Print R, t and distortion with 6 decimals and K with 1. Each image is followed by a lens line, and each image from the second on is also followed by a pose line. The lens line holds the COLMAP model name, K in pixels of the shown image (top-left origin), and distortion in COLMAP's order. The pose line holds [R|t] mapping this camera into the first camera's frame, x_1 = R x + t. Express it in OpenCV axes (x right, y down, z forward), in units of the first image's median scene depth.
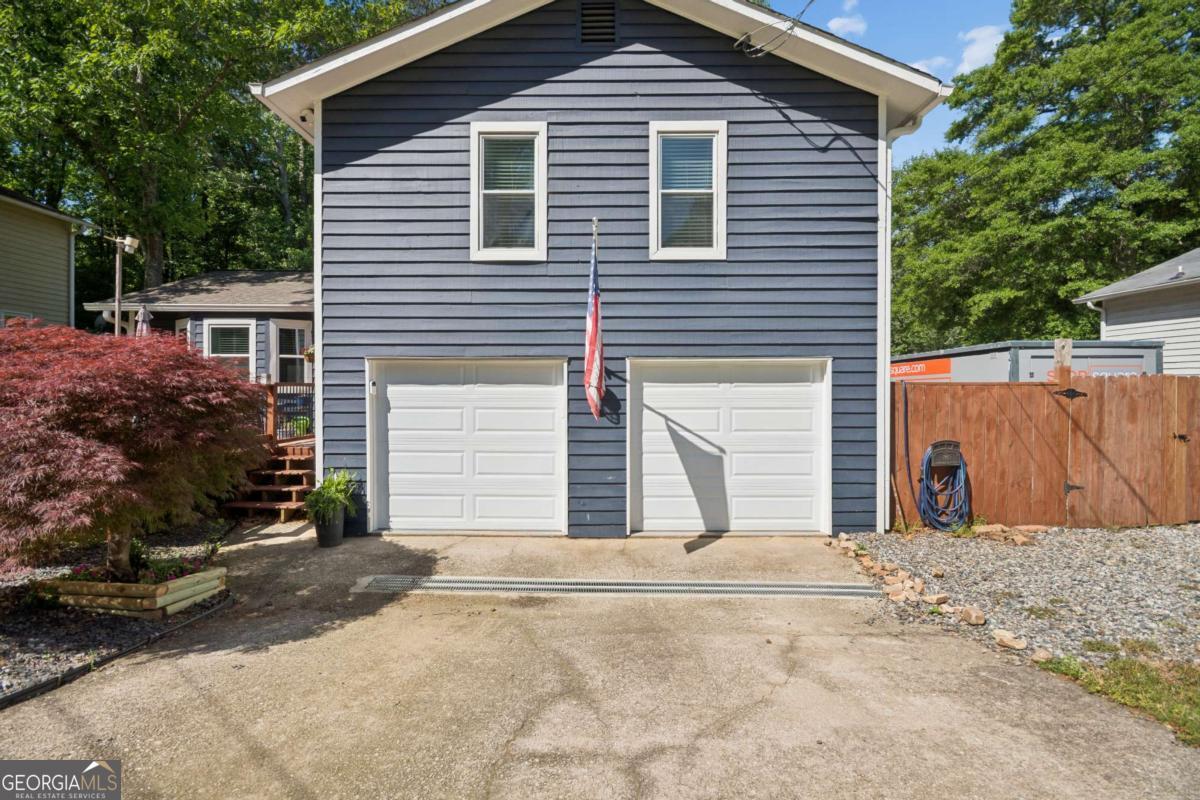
lens RADIAL K [[540.8, 0, 596.7], [0, 540.8, 392.7], [0, 0, 1]] dist [0.012237, -0.013253]
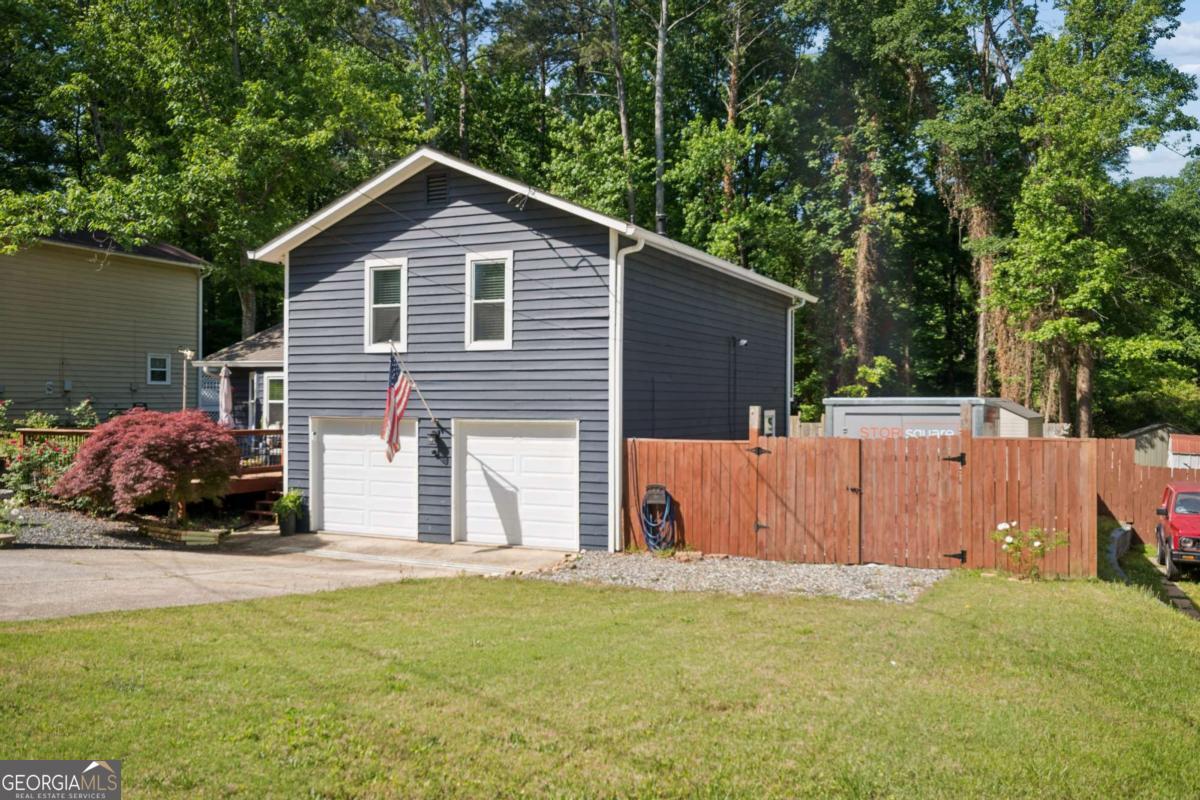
lens RADIAL K [[1011.5, 0, 600.0], [0, 1011.5, 400.0], [0, 0, 1]] dist [0.015182, 0.009956]
pose [[0.907393, 0.002838, -0.420273, 1.536689], [-0.007421, 0.999929, -0.009270, -0.091676], [0.420217, 0.011530, 0.907350, -1.268688]]
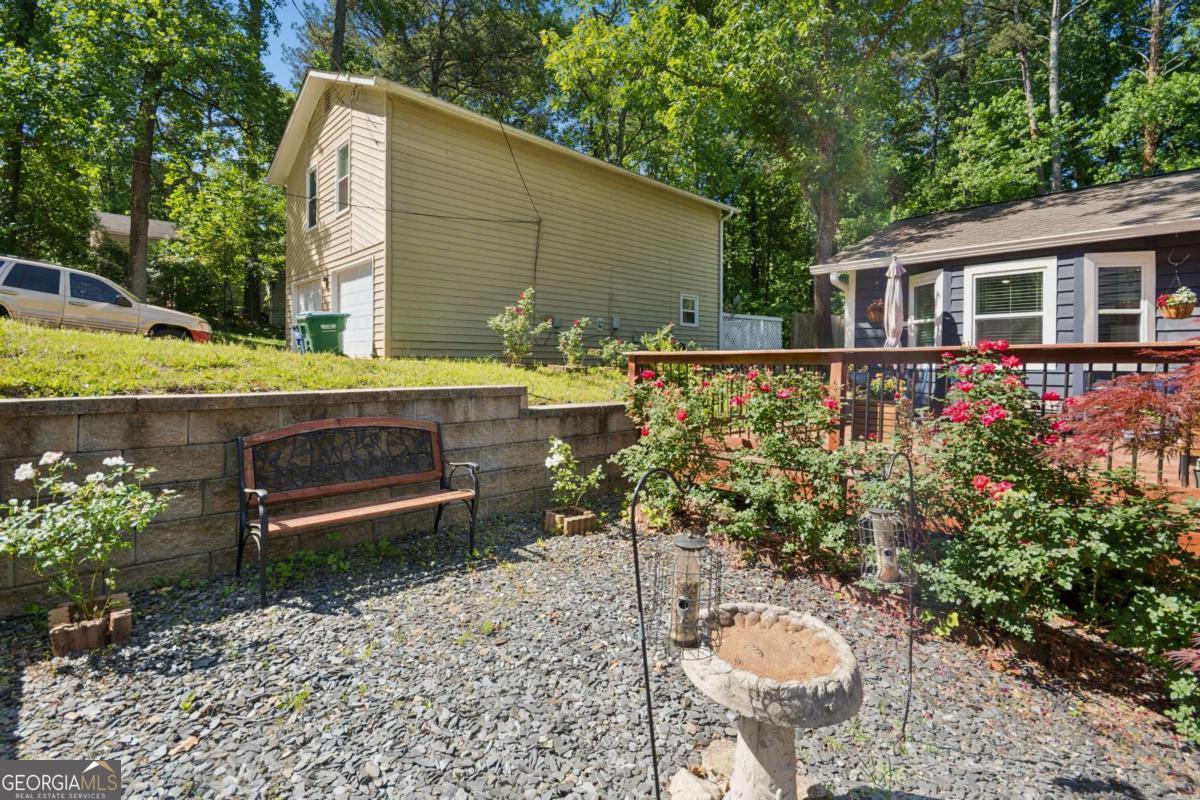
lens RADIAL K [[540.8, 0, 596.7], [0, 540.8, 392.7], [0, 0, 1]] dist [0.012237, -0.013253]
pose [[0.671416, 0.039527, -0.740026, -0.819329], [-0.011824, 0.999021, 0.042633, 0.012425], [0.740987, -0.019874, 0.671225, 0.215942]]
